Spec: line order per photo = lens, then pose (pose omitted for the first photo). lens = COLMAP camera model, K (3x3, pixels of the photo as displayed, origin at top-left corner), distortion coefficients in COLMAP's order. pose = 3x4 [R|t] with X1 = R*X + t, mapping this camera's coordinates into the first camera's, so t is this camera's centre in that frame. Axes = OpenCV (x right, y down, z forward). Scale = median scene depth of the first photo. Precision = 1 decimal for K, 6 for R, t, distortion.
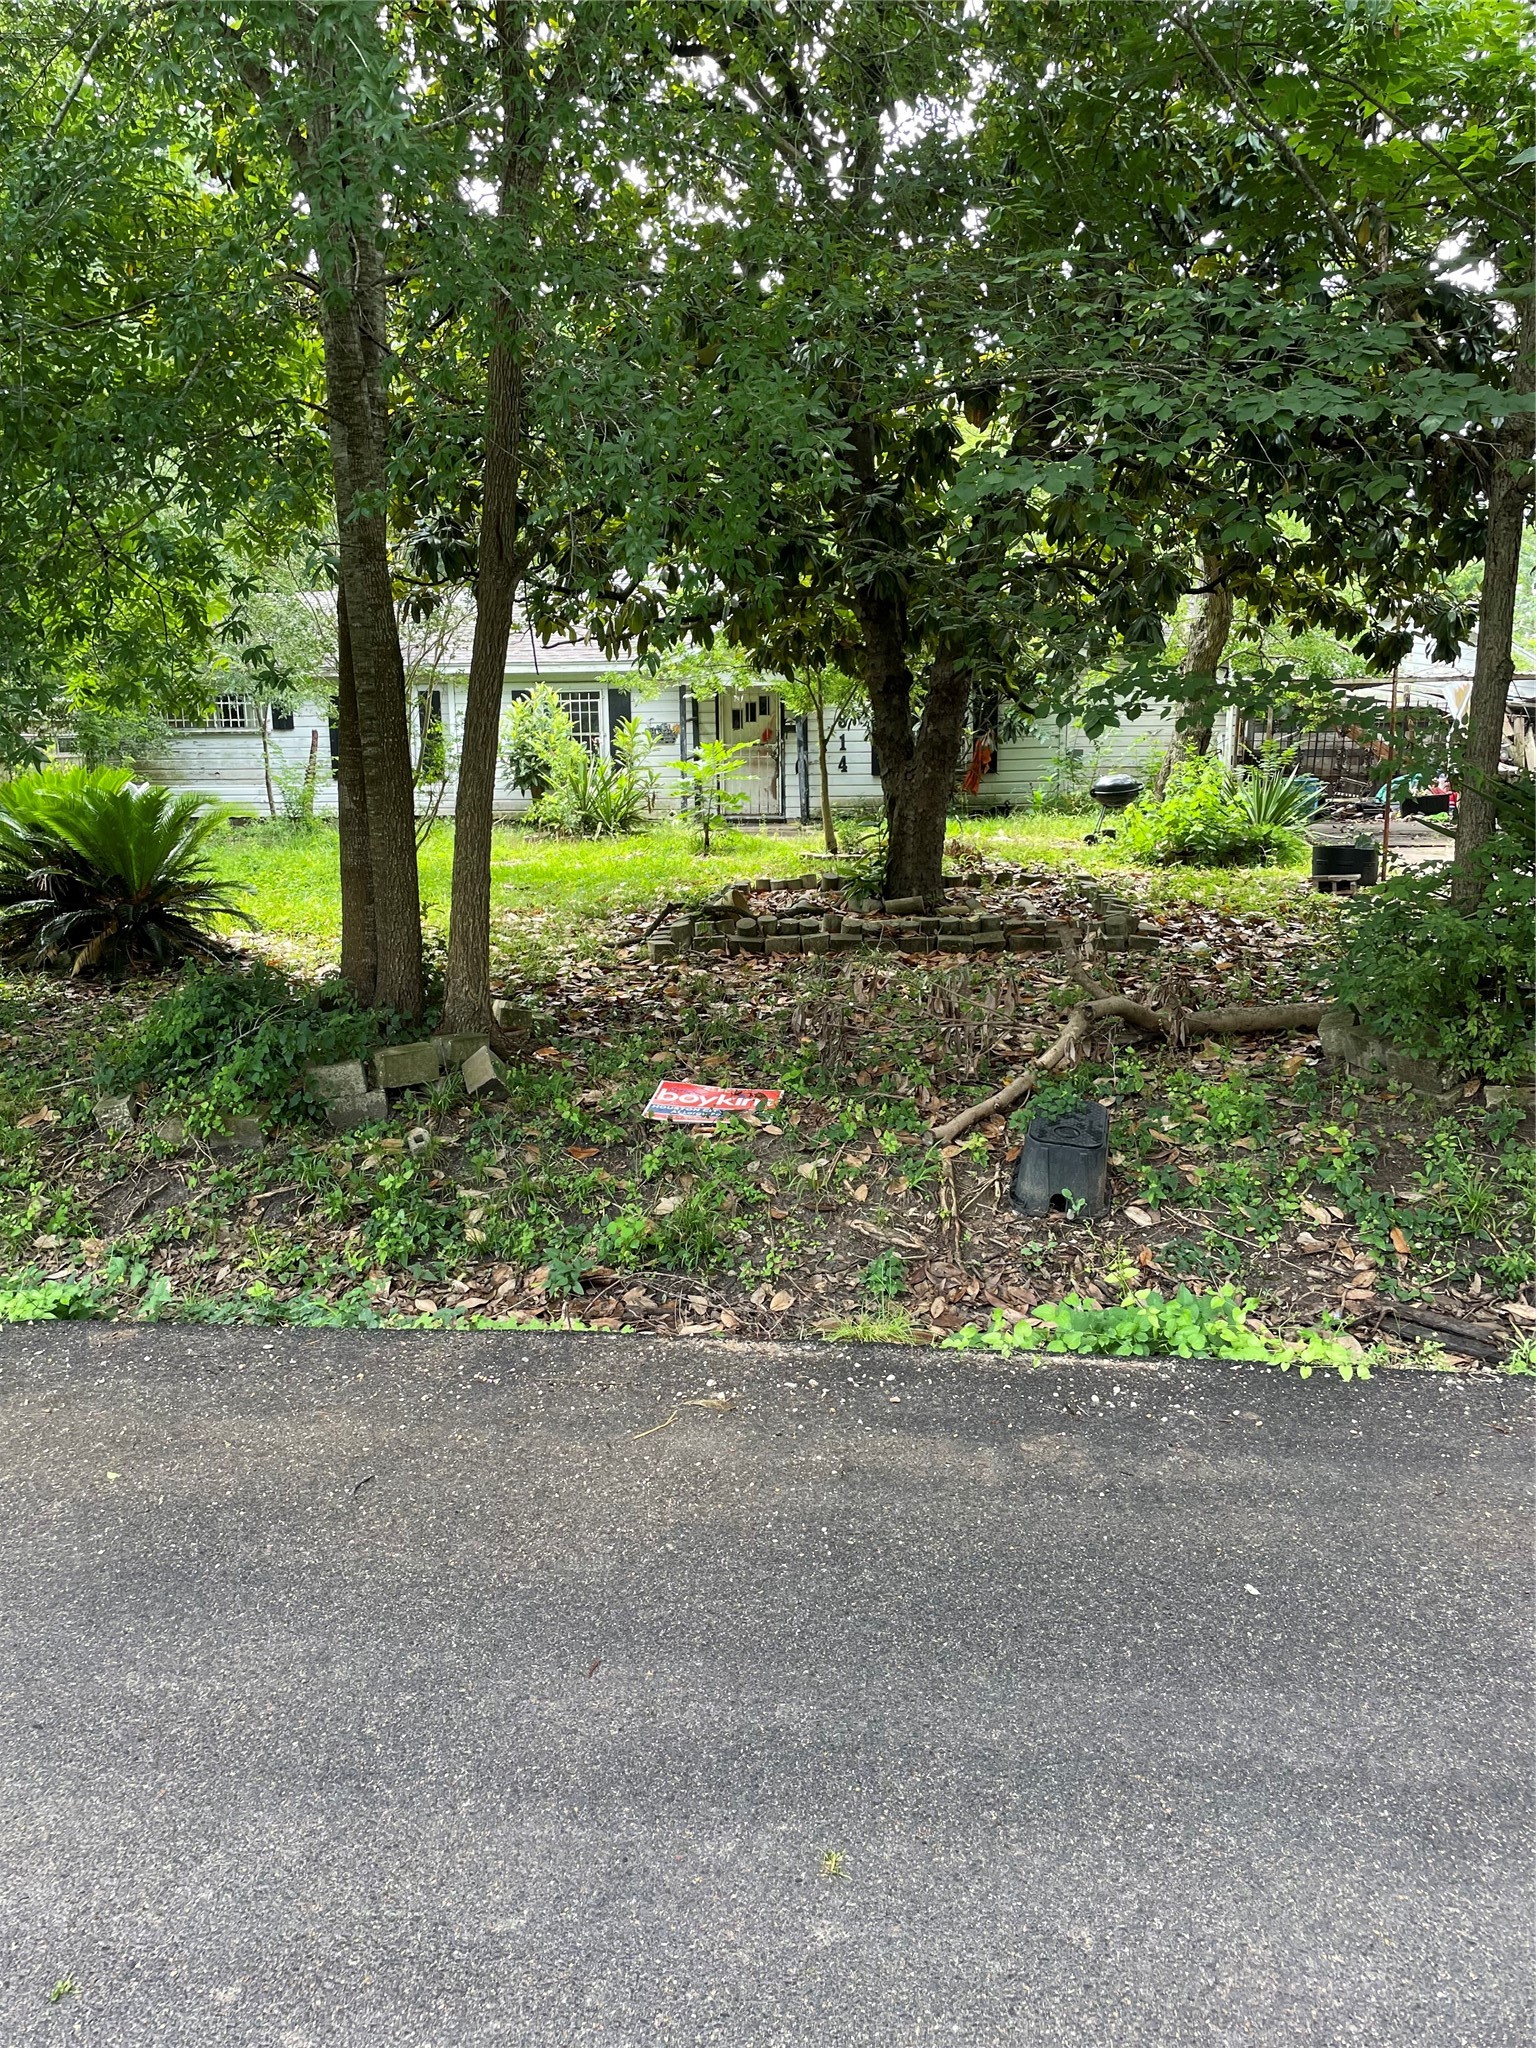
lens RADIAL K [[1492.4, 0, 776.7], [0, 1492.4, 1020.4], [0, 0, 1]] dist [0.085140, -0.116917]
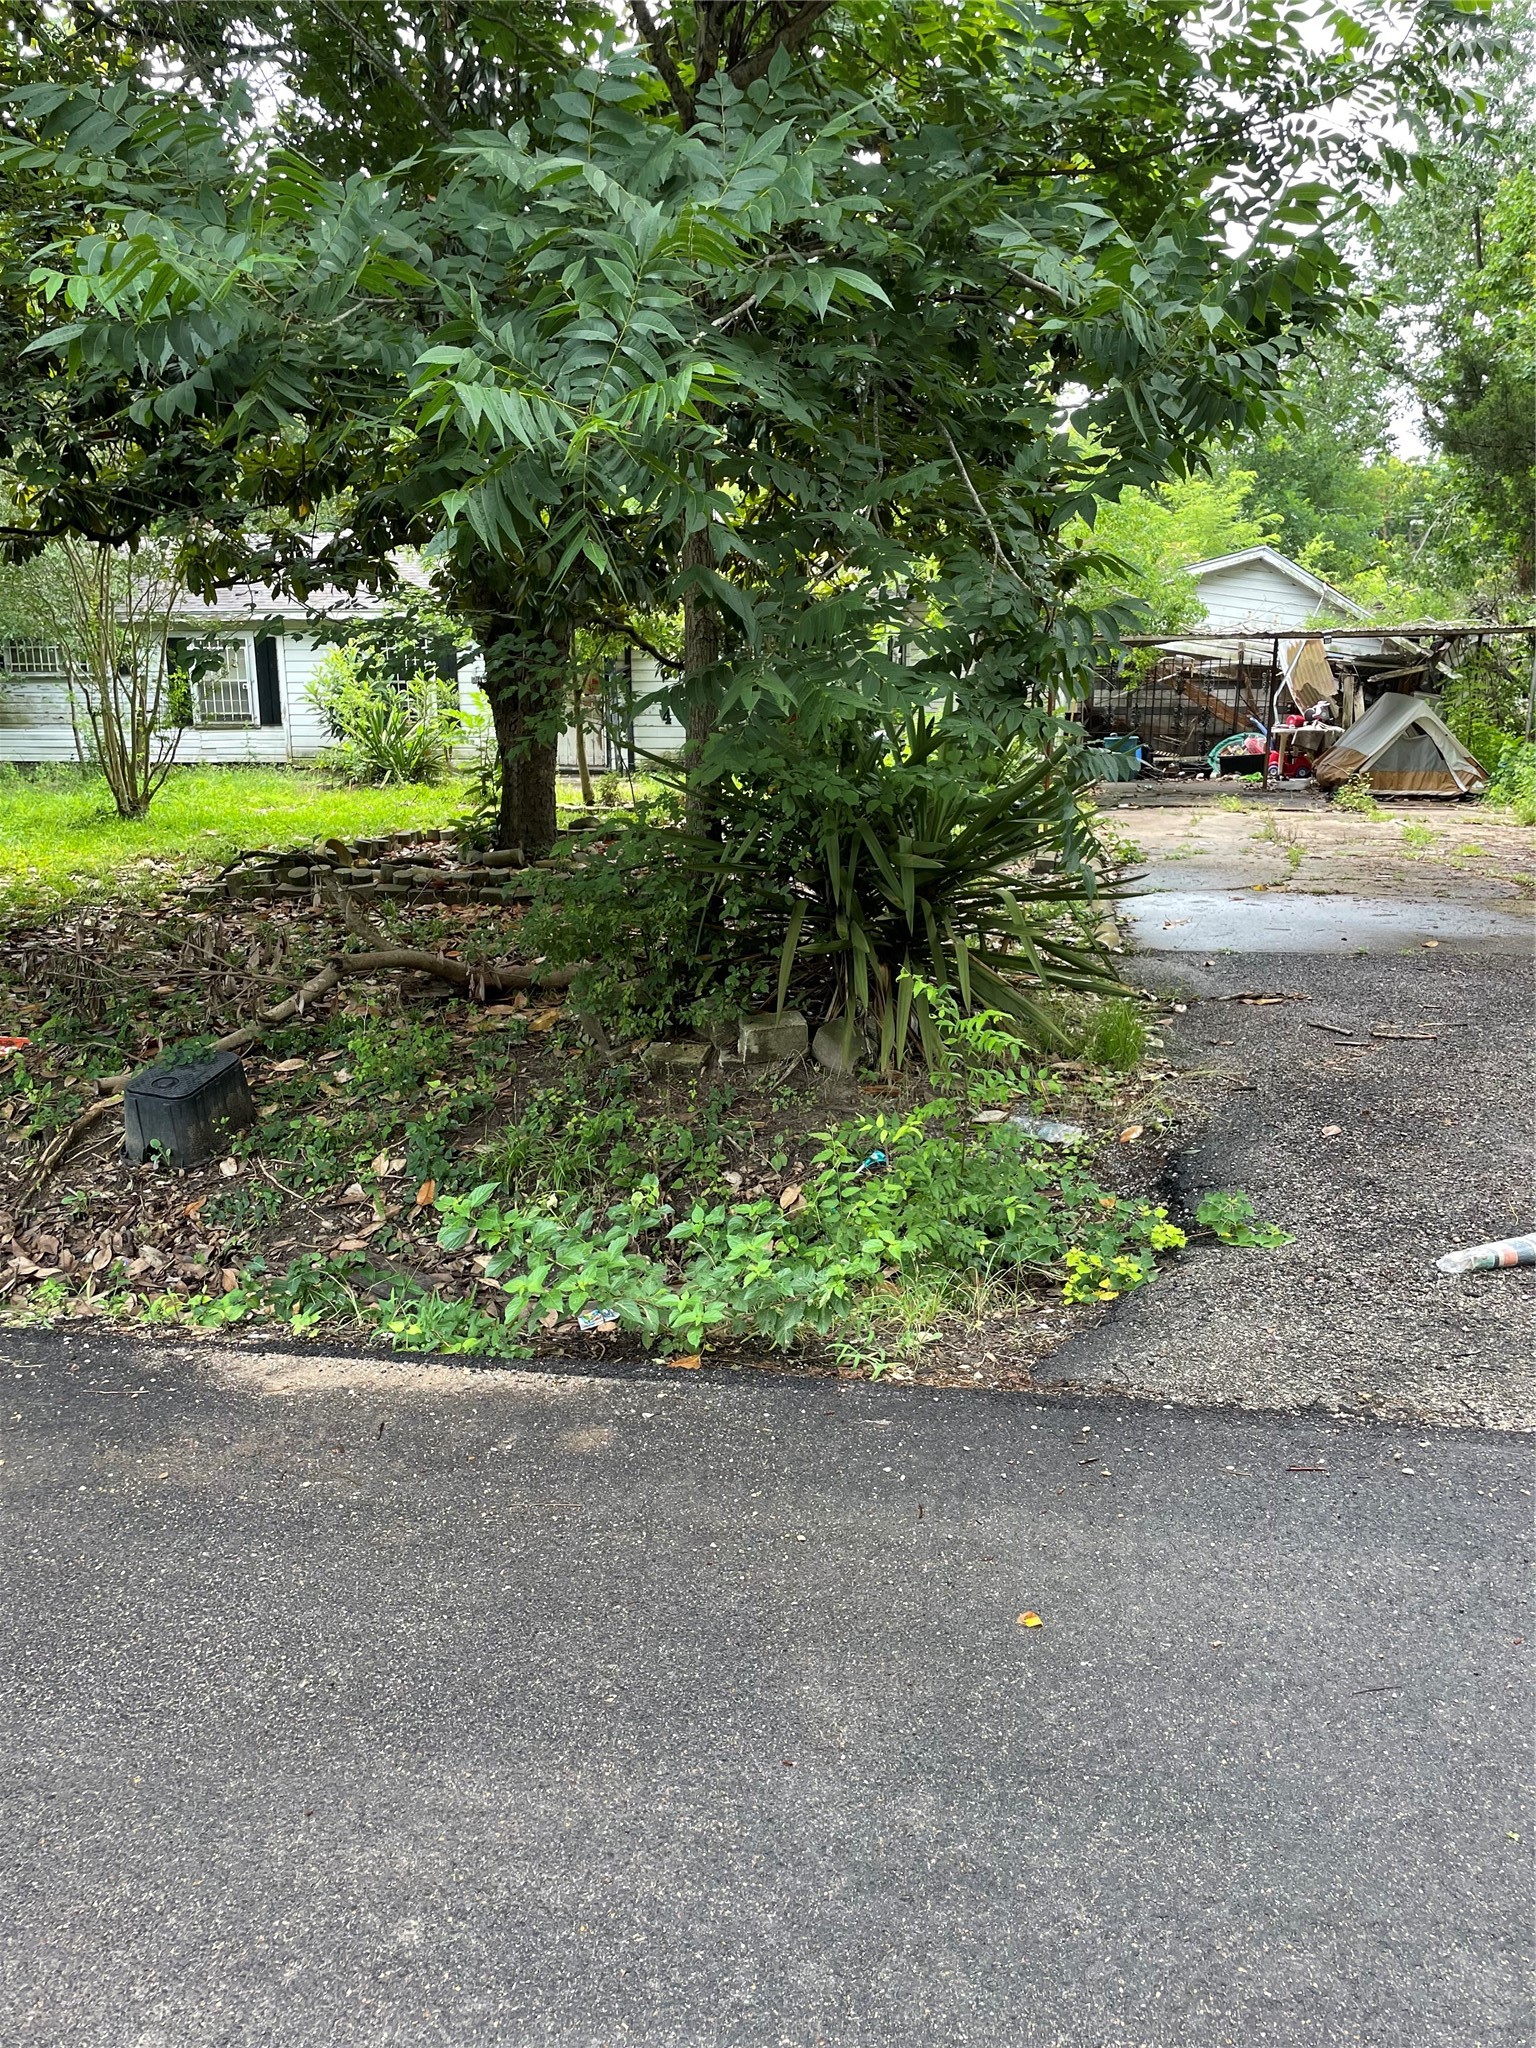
lens RADIAL K [[1492.4, 0, 776.7], [0, 1492.4, 1020.4], [0, 0, 1]] dist [0.085140, -0.116917]
pose [[0.999448, 0.015840, -0.029220, 0.179226], [-0.014945, 0.999420, 0.030591, -0.000934], [0.029687, -0.030137, 0.999105, 0.000351]]
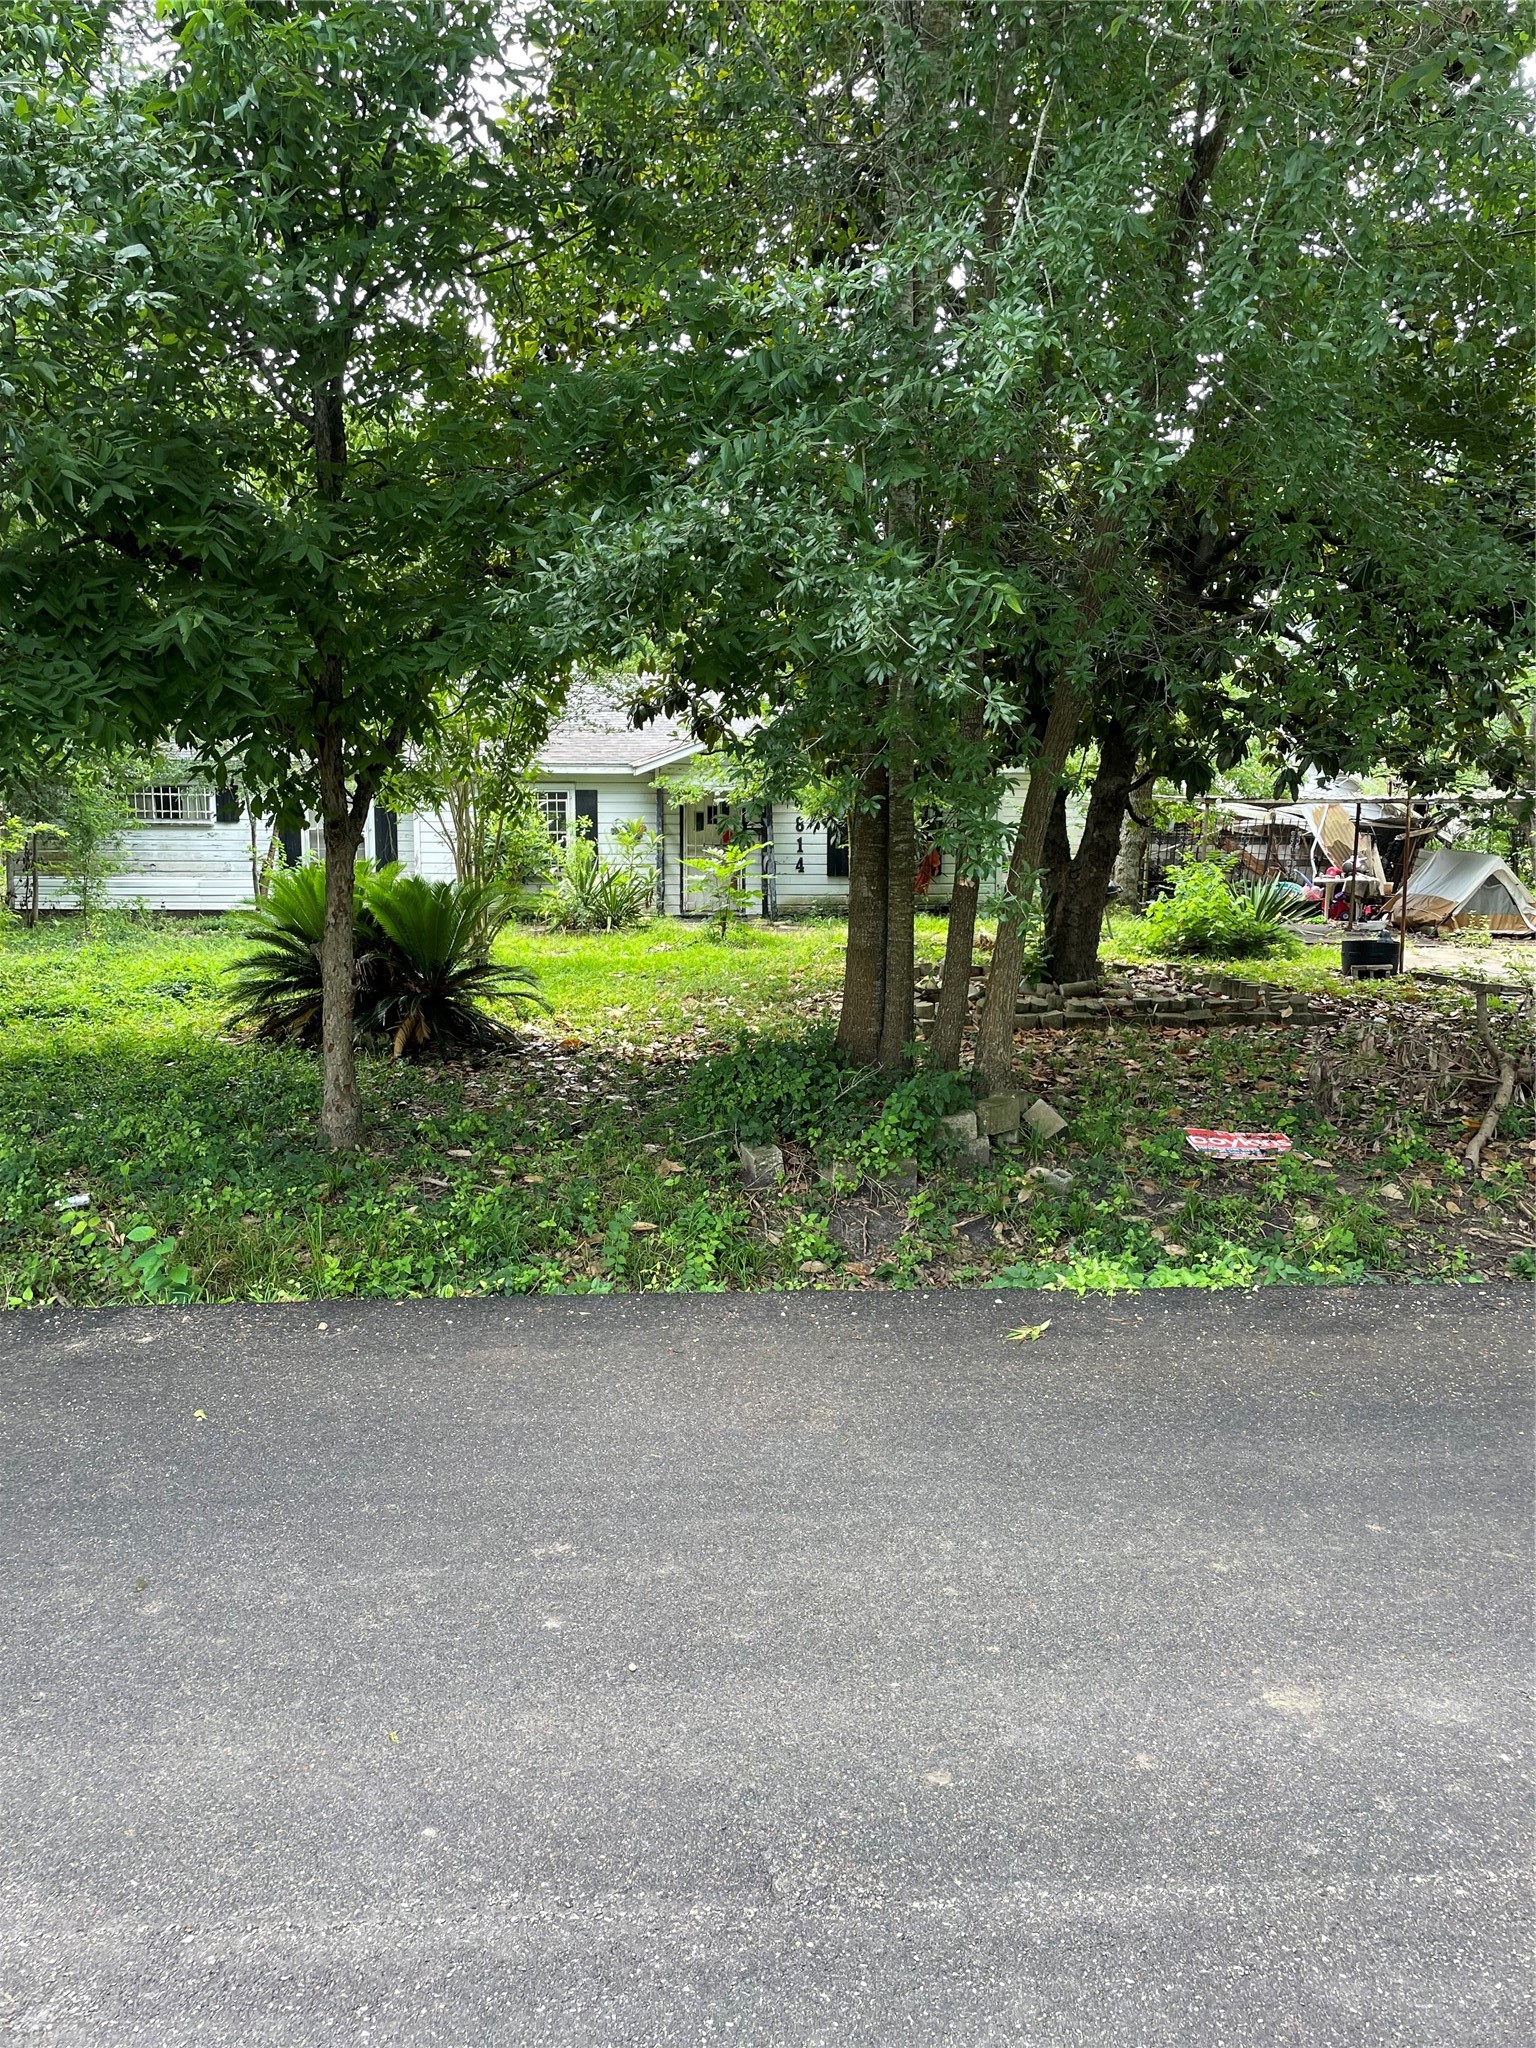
lens RADIAL K [[1492.4, 0, 776.7], [0, 1492.4, 1020.4], [0, 0, 1]] dist [0.085140, -0.116917]
pose [[0.976866, -0.006809, 0.213743, -0.199858], [0.021461, 0.997569, -0.066305, 0.009059], [-0.212772, 0.069358, 0.974637, -0.024845]]
